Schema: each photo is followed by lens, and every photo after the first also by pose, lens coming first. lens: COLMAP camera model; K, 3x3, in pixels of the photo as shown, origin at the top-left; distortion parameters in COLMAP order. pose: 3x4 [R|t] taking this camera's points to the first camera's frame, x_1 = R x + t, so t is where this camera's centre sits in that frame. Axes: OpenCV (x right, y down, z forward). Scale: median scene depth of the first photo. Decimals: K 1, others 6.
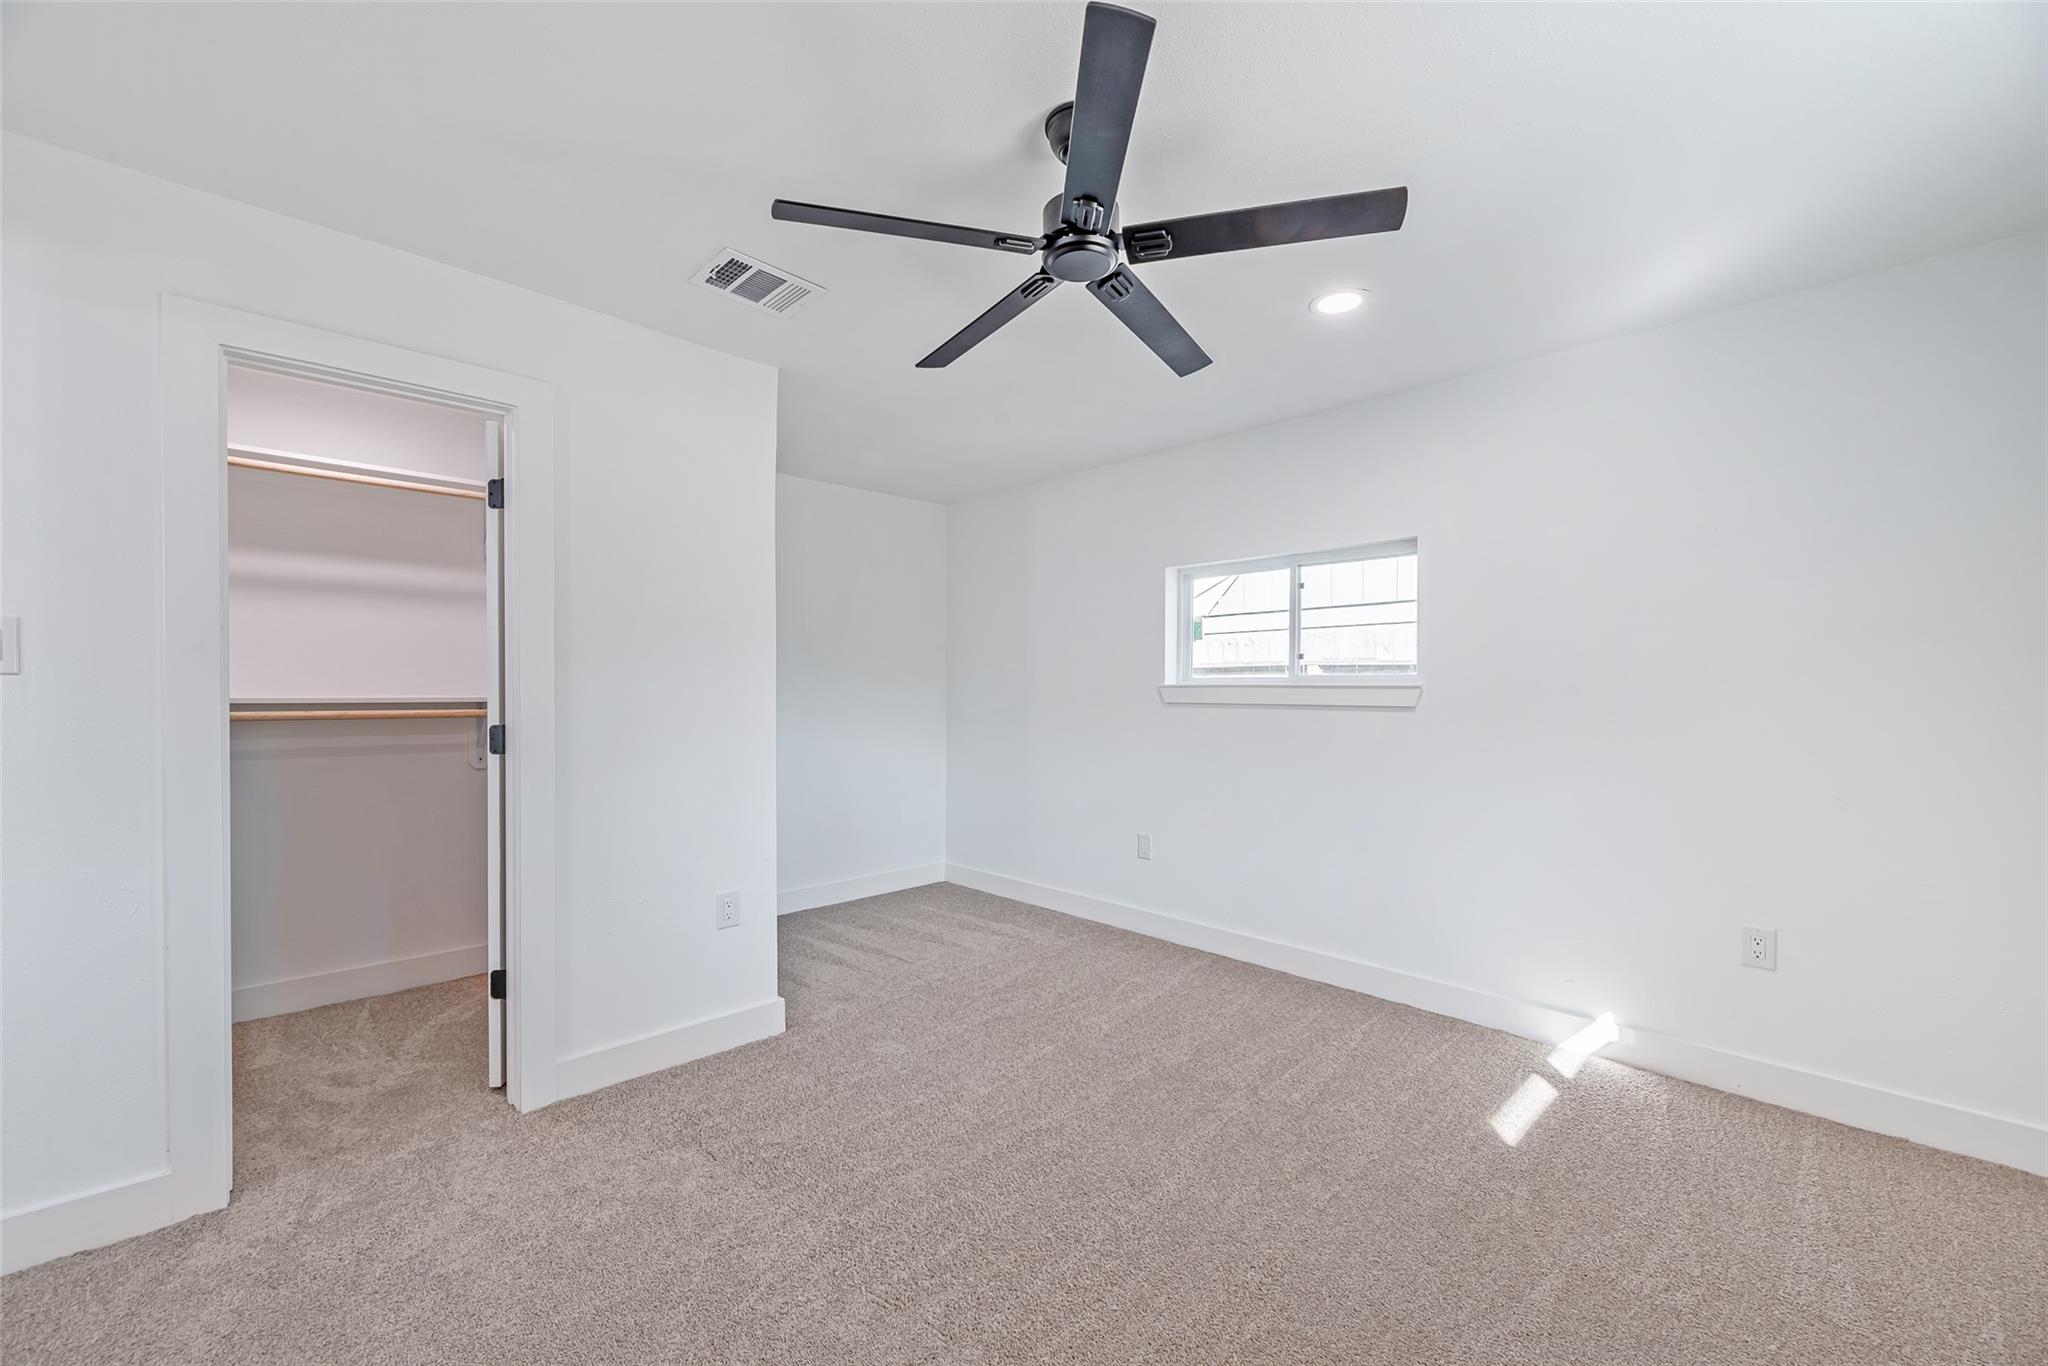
lens RADIAL K [[850.1, 0, 1024.0], [0, 850.1, 683.0], [0, 0, 1]] dist [-0.002362, -0.000208]
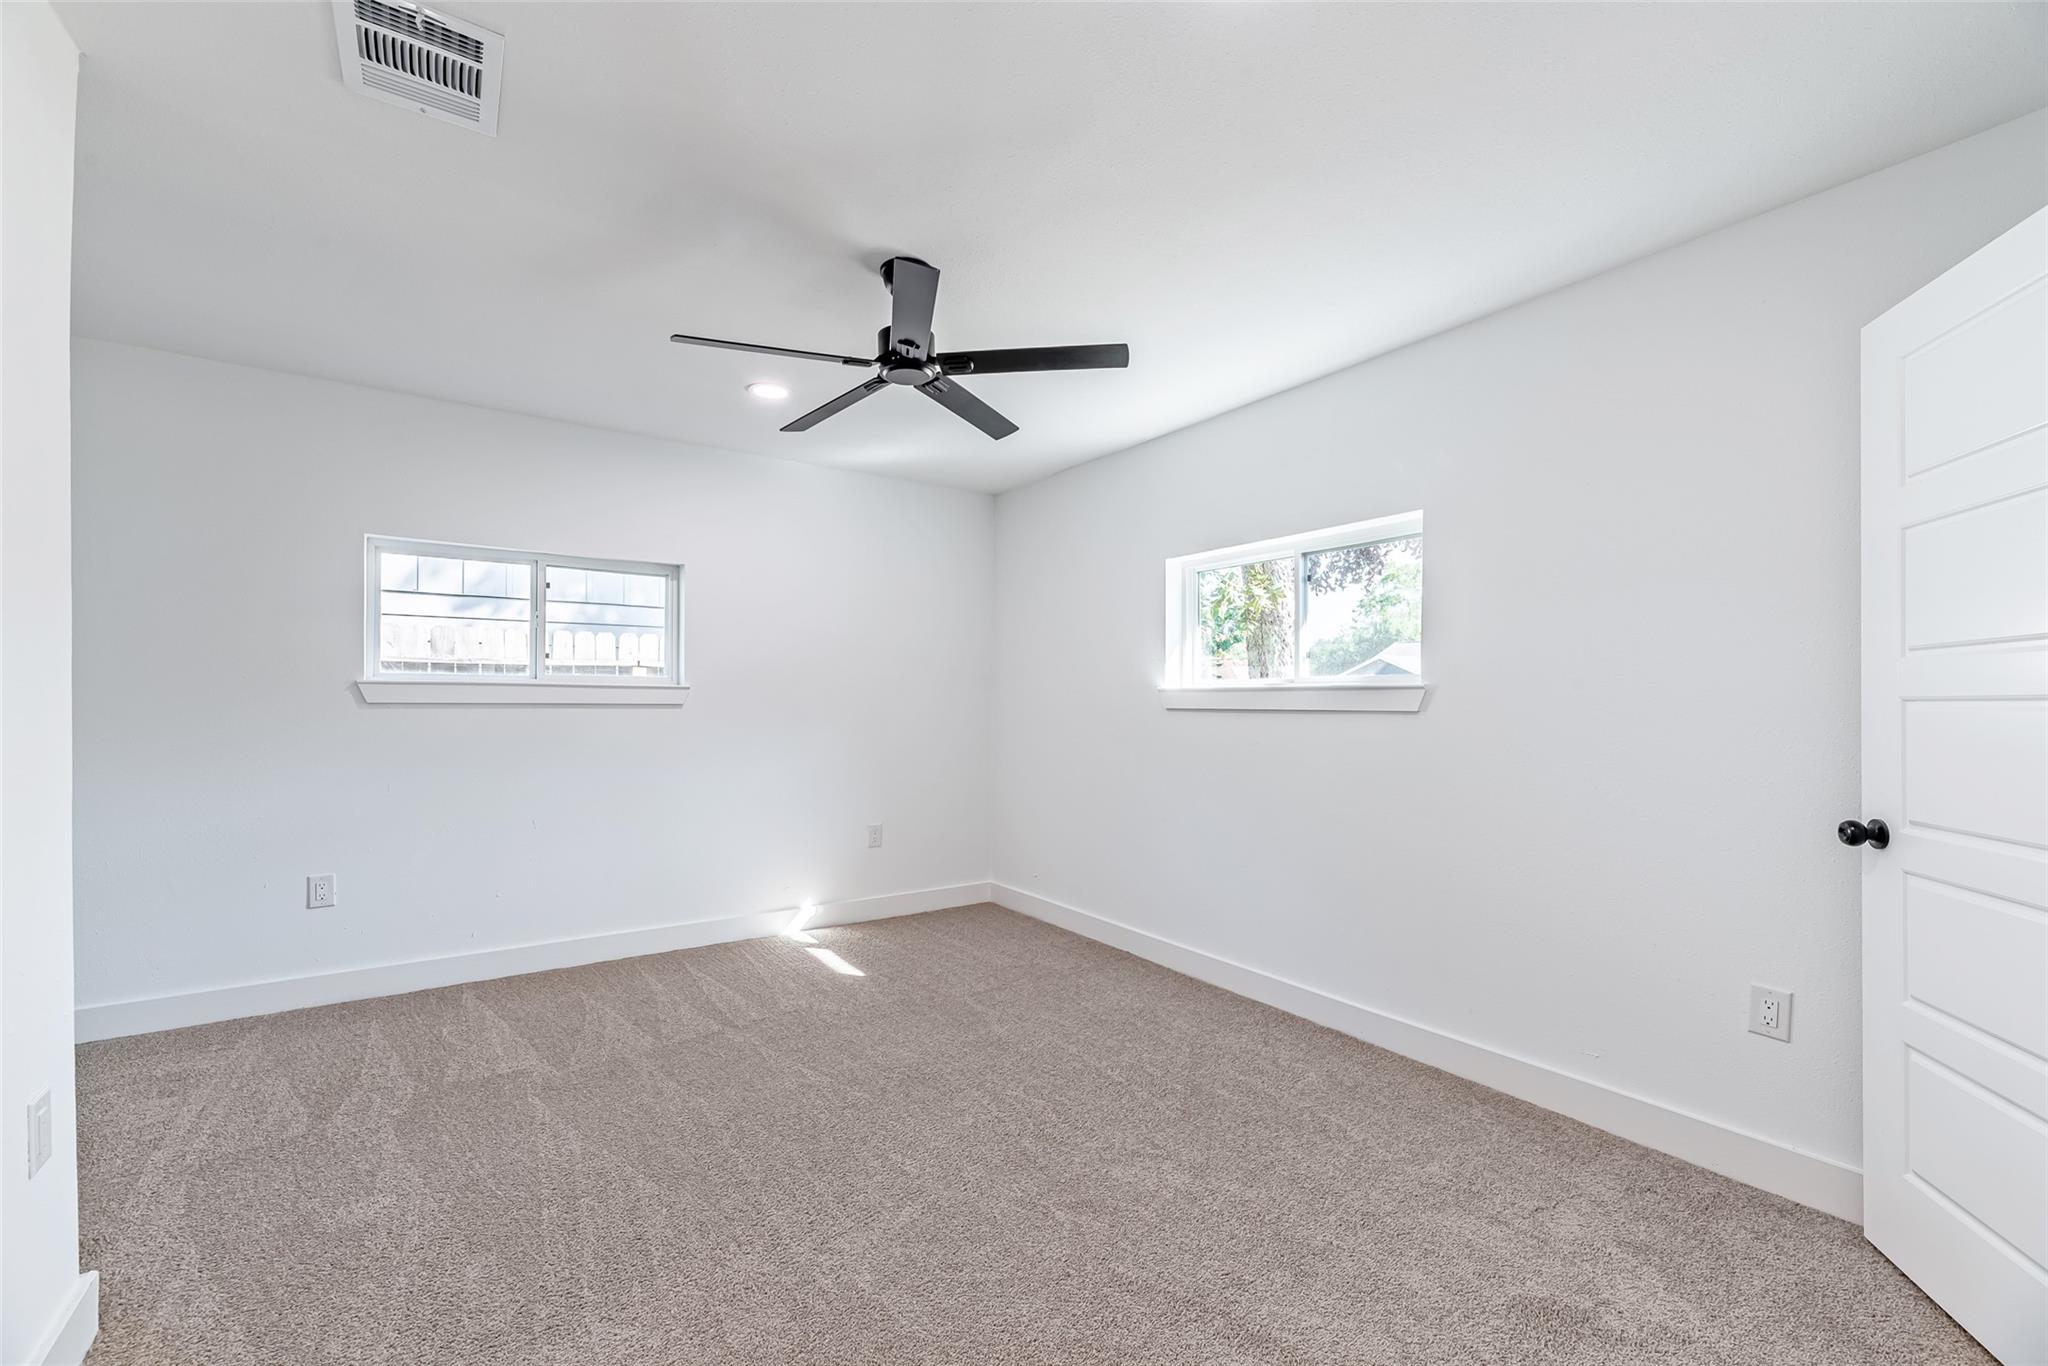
lens RADIAL K [[820.3, 0, 1023.2], [0, 820.3, 696.4], [0, 0, 1]] dist [-0.000702, -0.000183]
pose [[0.141018, 0.008409, 0.989971, -0.600012], [-0.008438, 0.999938, -0.007292, 0.020225], [-0.989971, -0.007325, 0.141080, 0.326574]]
